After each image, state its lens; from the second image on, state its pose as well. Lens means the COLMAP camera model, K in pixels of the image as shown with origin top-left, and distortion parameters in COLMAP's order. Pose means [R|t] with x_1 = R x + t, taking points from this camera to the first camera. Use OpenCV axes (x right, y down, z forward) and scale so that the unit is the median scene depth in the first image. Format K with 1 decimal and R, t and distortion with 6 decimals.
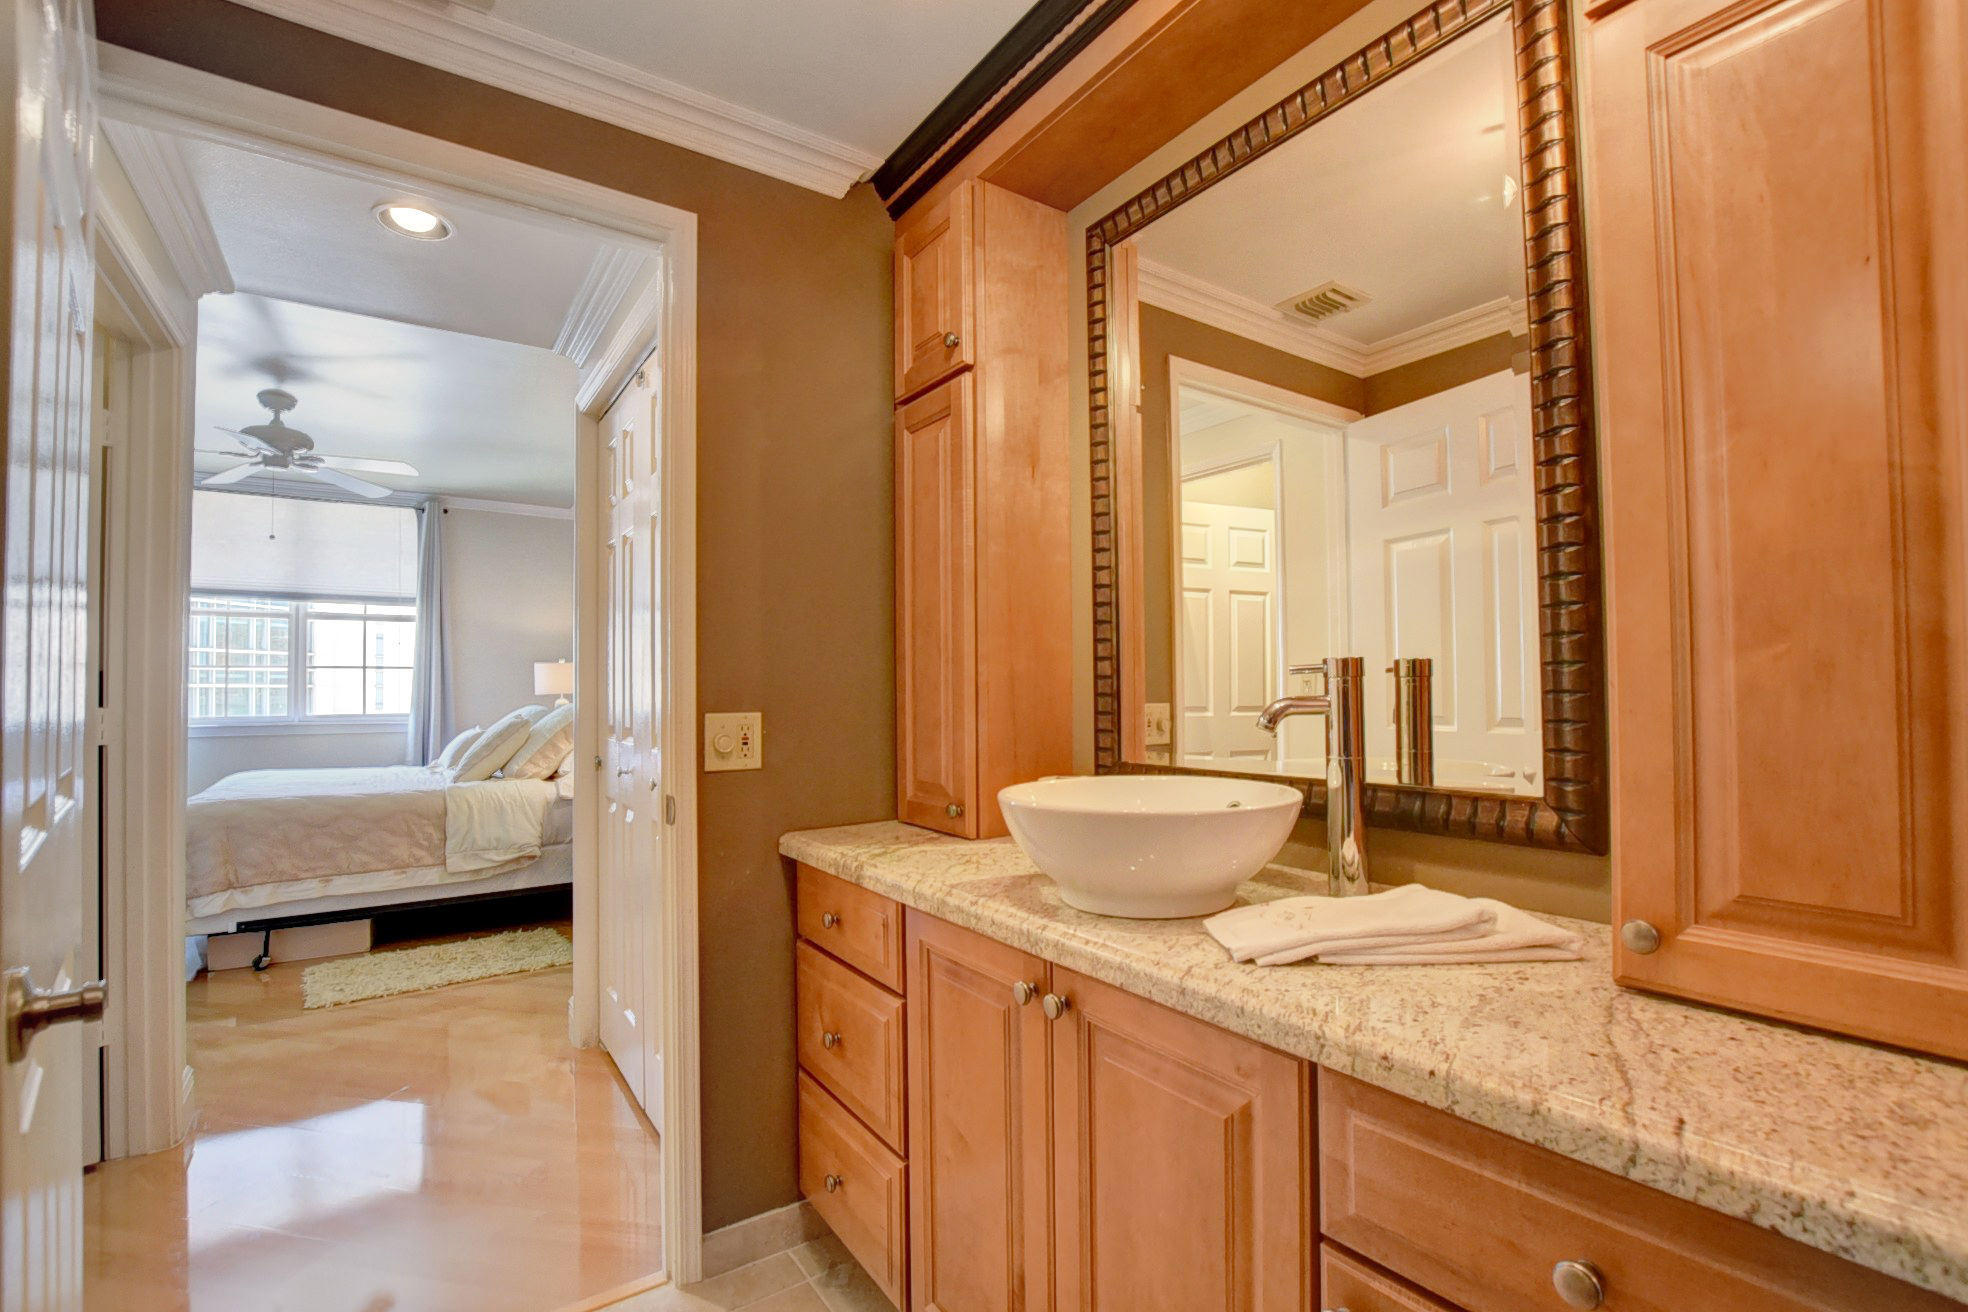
lens RADIAL K [[869.9, 0, 987.1], [0, 869.9, 665.1], [0, 0, 1]] dist [-0.037834, 0.006636]
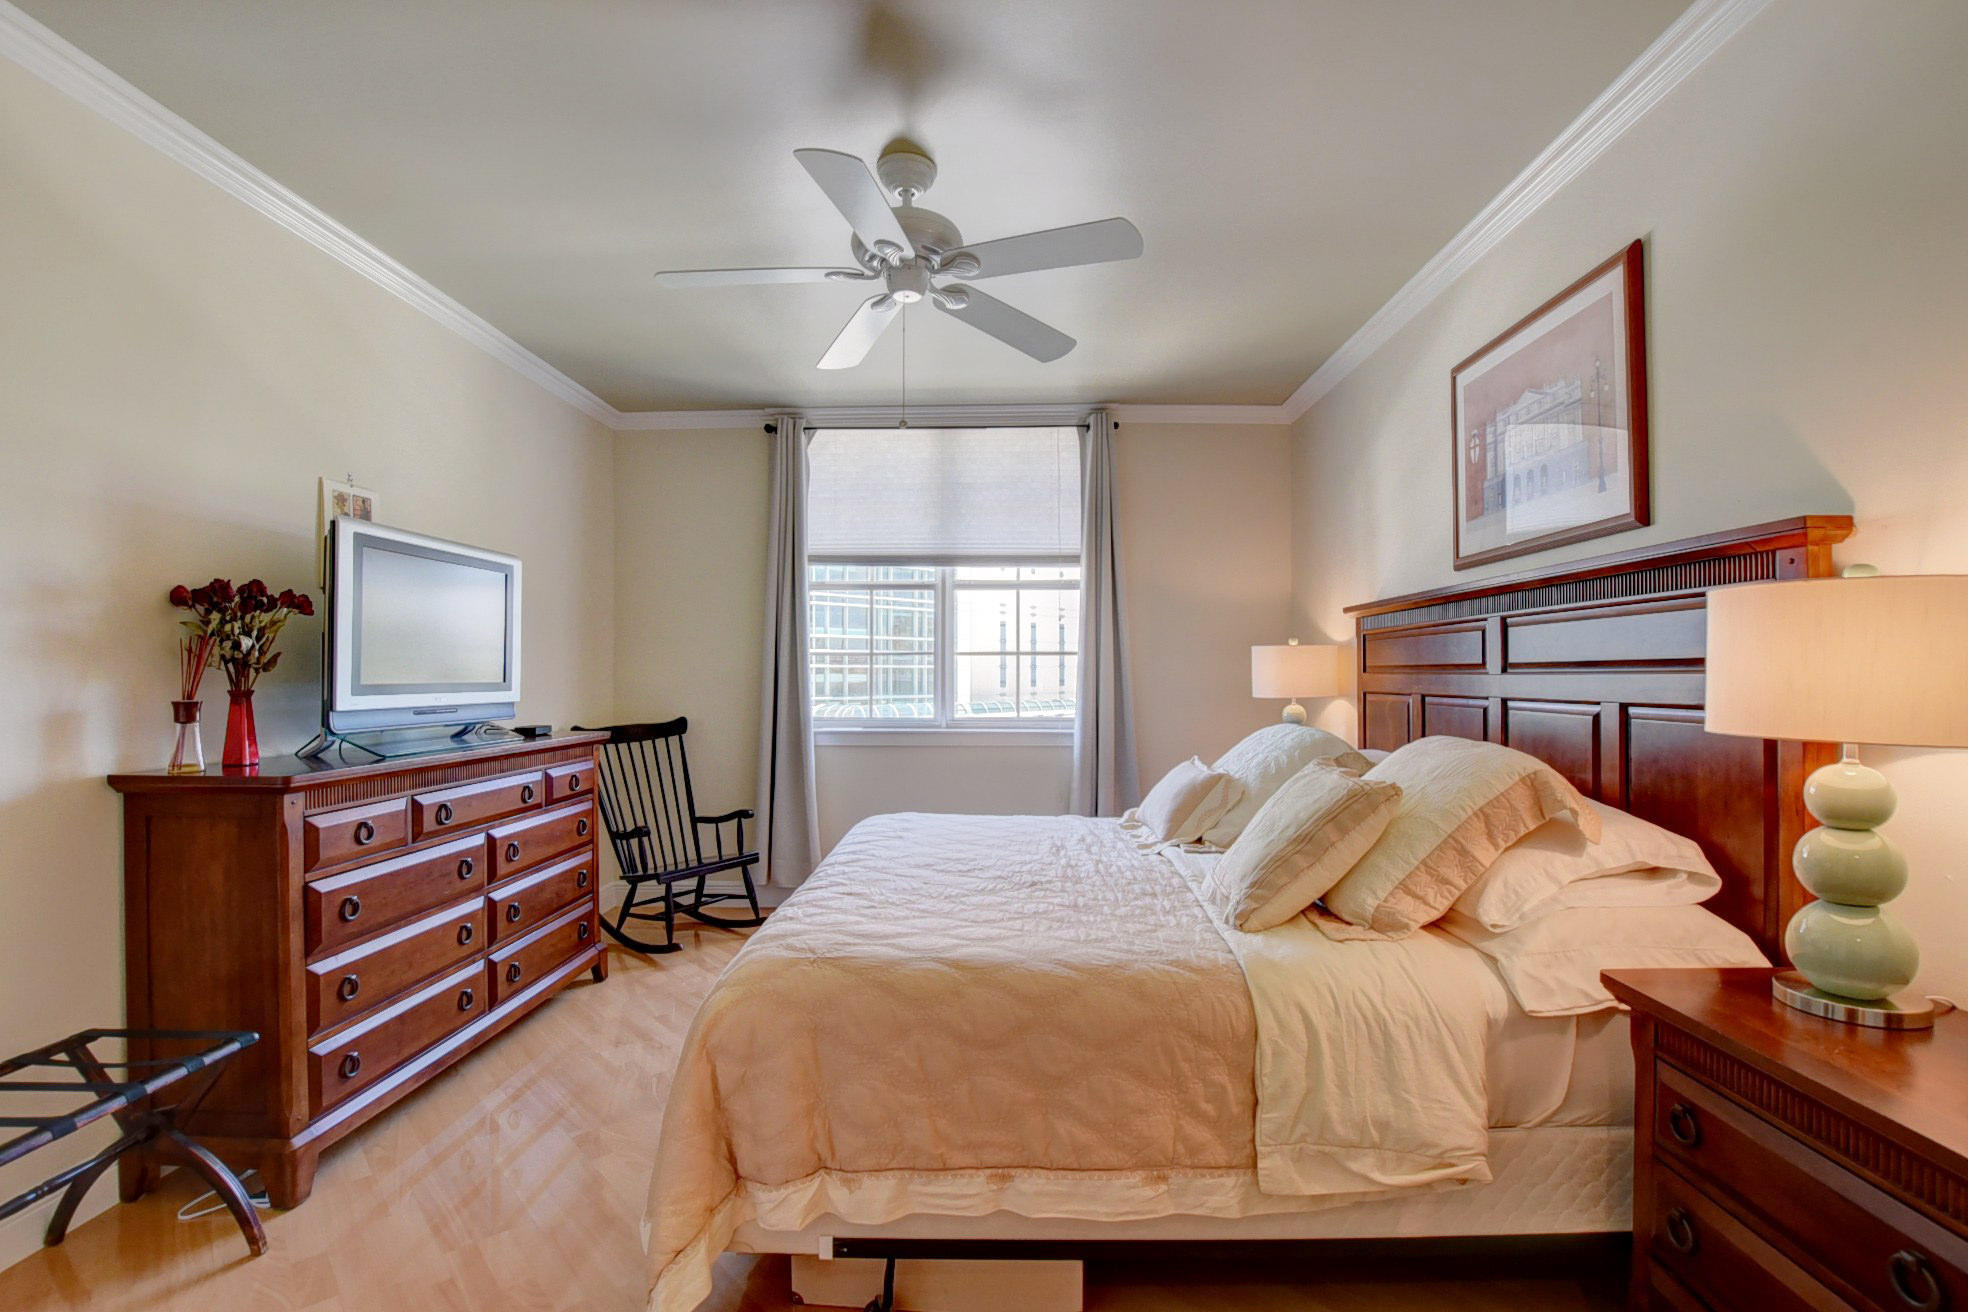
lens RADIAL K [[869.9, 0, 991.7], [0, 869.9, 665.4], [0, 0, 1]] dist [-0.037834, 0.006636]
pose [[0.810022, 0.005952, -0.586369, -0.494651], [0.006349, 0.999801, 0.018920, -0.002579], [0.586365, -0.019048, 0.809823, 0.610930]]
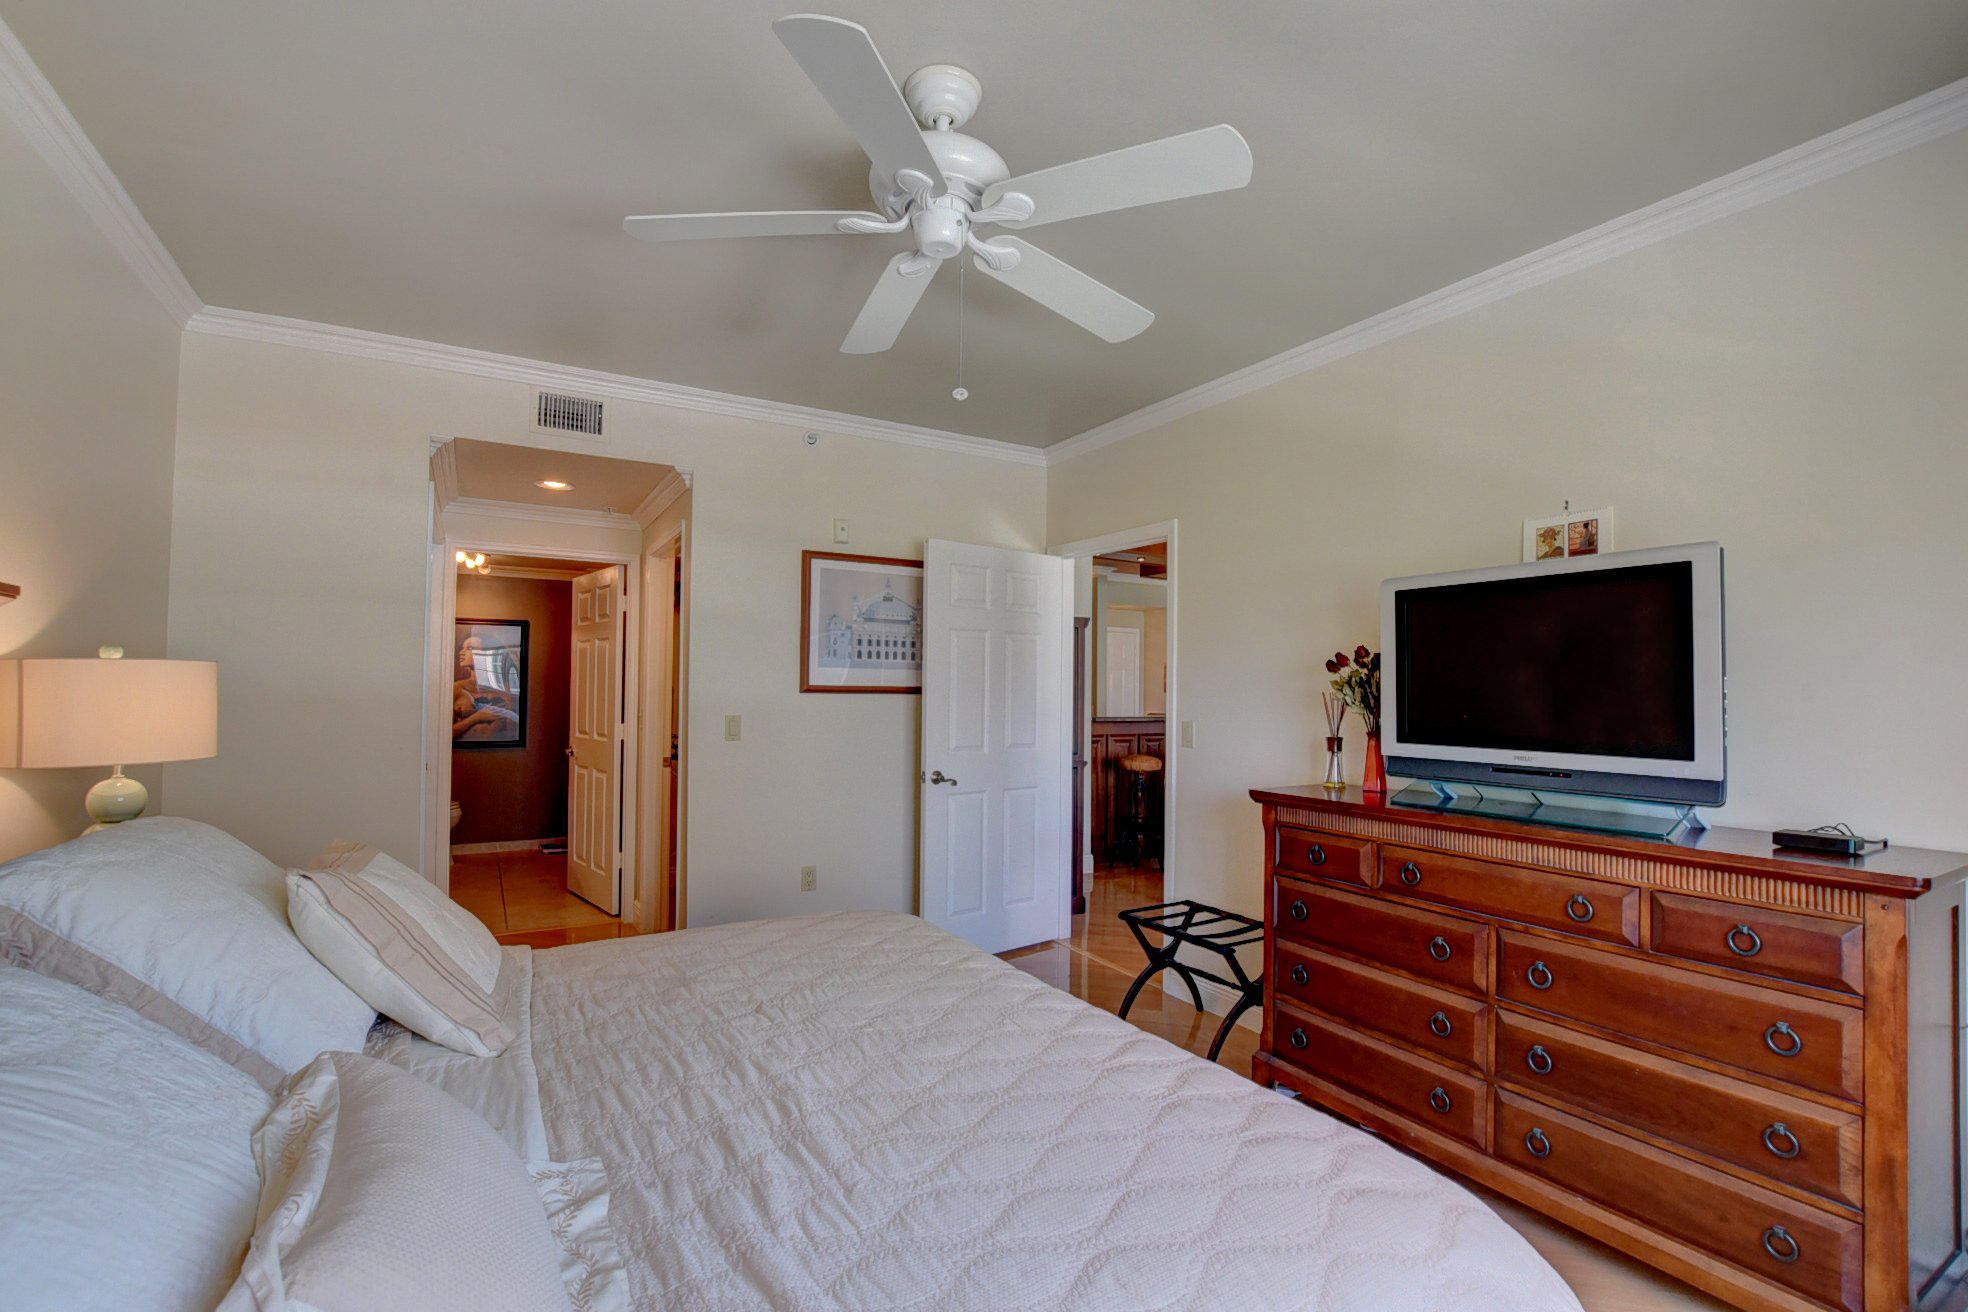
lens RADIAL K [[869.9, 0, 985.0], [0, 869.9, 662.6], [0, 0, 1]] dist [-0.037834, 0.006636]
pose [[-0.997480, 0.005955, 0.070704, -0.946800], [0.001914, 0.998367, -0.057090, 0.003385], [-0.070928, -0.056811, -0.995862, 1.513931]]
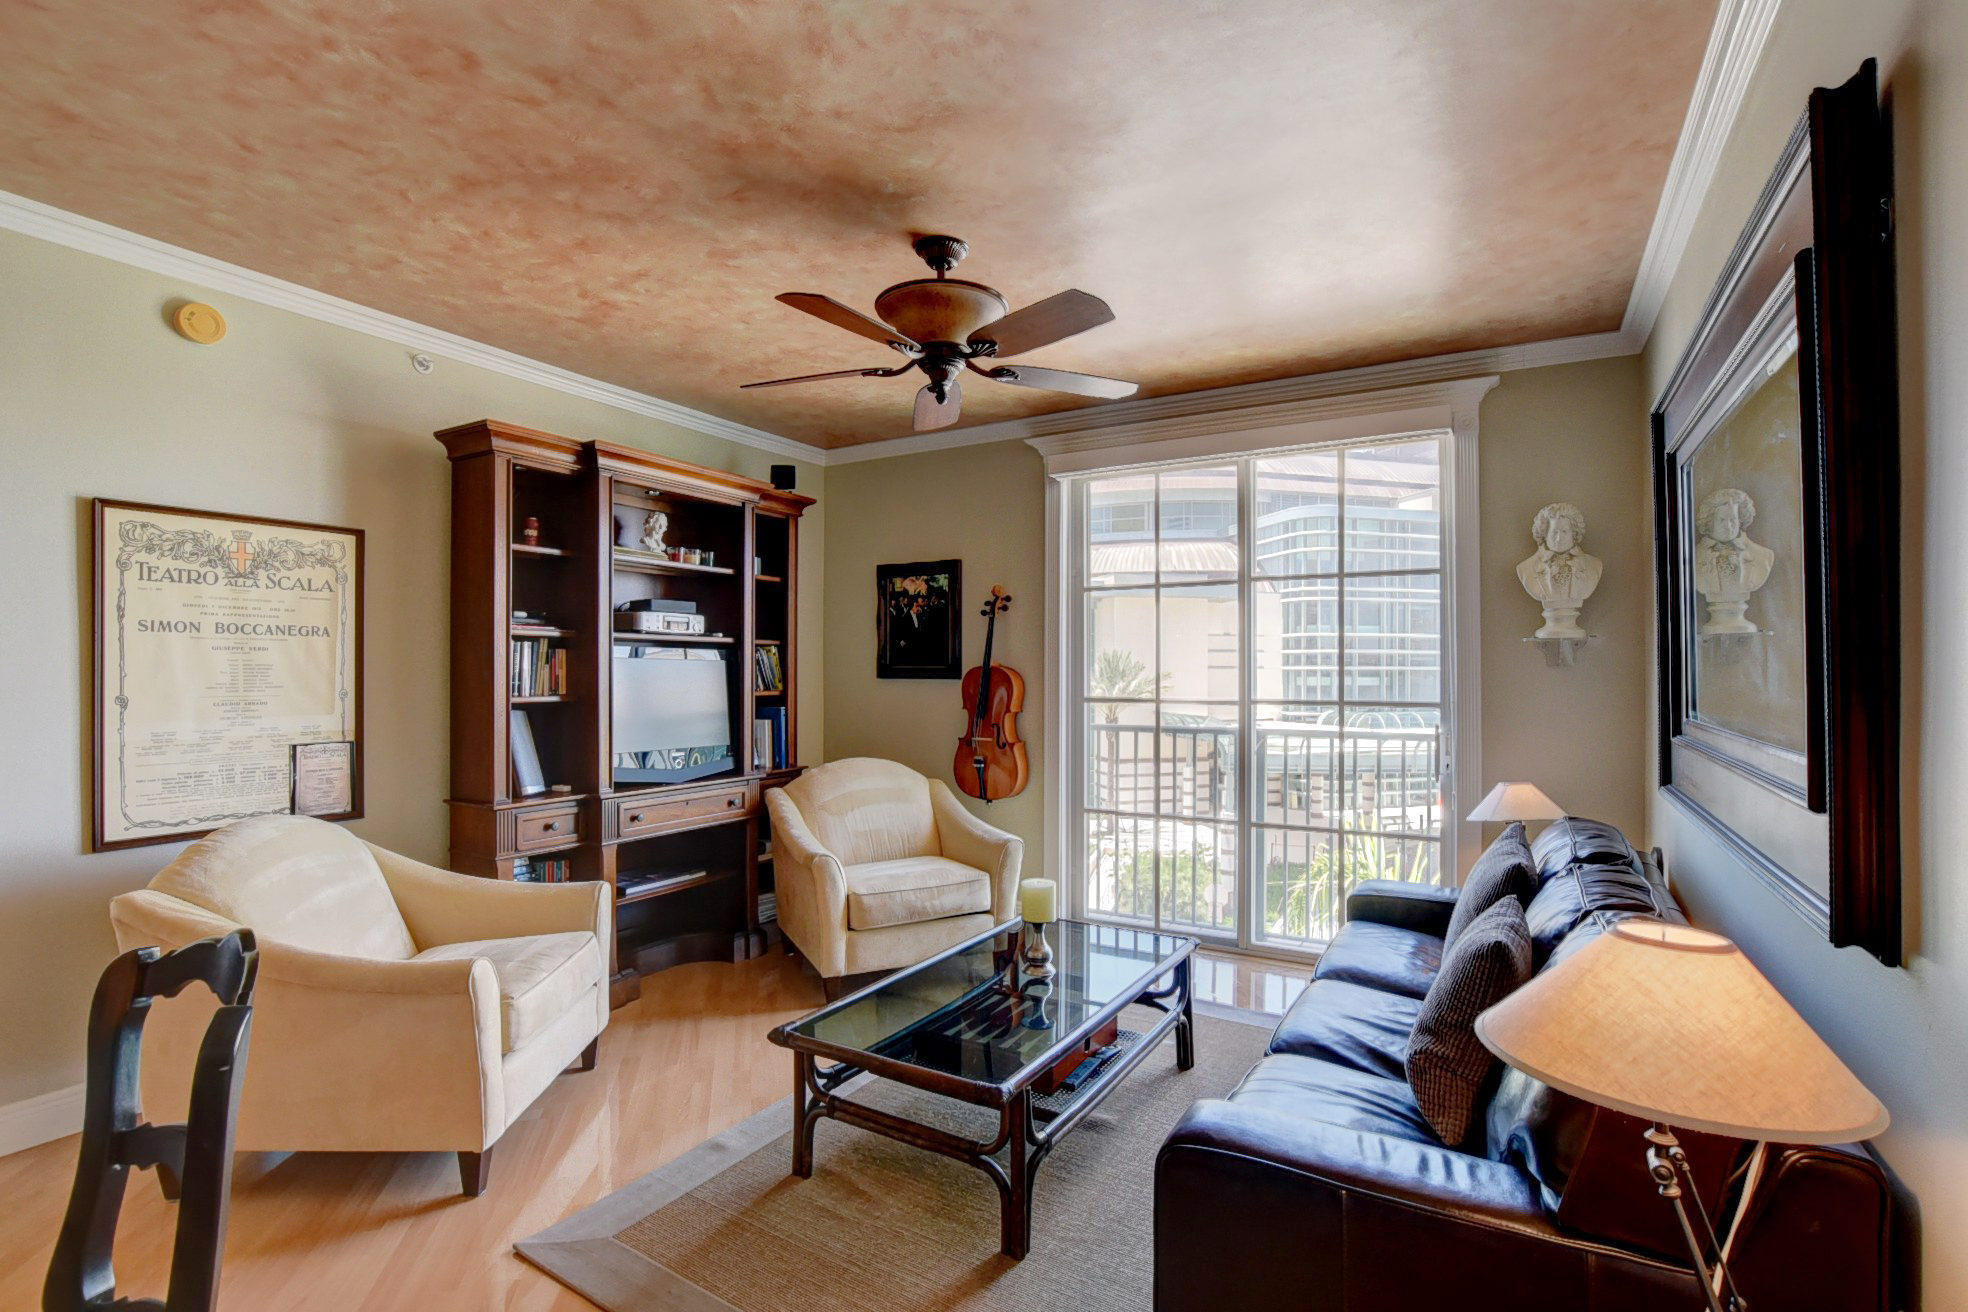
lens RADIAL K [[911.8, 0, 994.6], [0, 911.8, 672.3], [0, 0, 1]] dist [-0.033247, 0.004592]
pose [[0.426048, 0.011214, -0.904631, -1.109932], [0.016484, 0.999661, 0.020155, -0.023169], [0.904550, -0.023499, 0.425718, 0.304631]]
